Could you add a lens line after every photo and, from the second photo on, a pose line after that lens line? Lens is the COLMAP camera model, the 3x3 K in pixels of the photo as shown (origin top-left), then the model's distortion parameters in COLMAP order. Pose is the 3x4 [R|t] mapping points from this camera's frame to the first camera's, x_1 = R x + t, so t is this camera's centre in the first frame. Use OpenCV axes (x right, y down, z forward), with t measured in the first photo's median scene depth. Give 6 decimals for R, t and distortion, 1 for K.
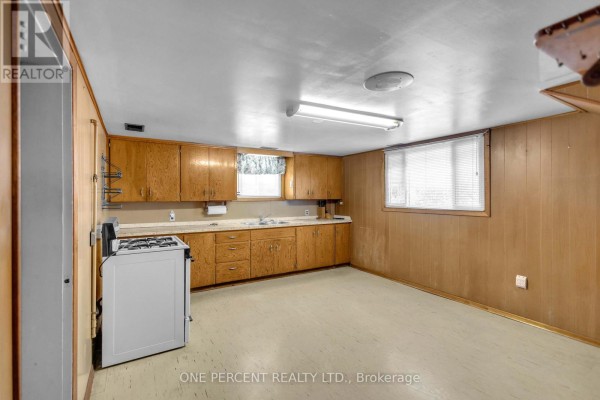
lens RADIAL K [[277.8, 0, 298.4], [0, 277.8, 198.5], [0, 0, 1]] dist [0.005016, -0.001569]
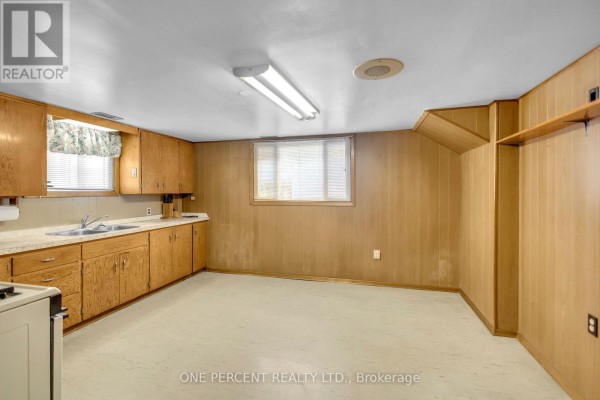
lens RADIAL K [[277.8, 0, 299.8], [0, 277.8, 195.6], [0, 0, 1]] dist [0.005016, -0.001569]
pose [[0.722250, -0.010455, 0.691553, -0.229963], [0.008228, 0.999945, 0.006524, 0.007018], [-0.691583, 0.000978, 0.722296, 0.201509]]
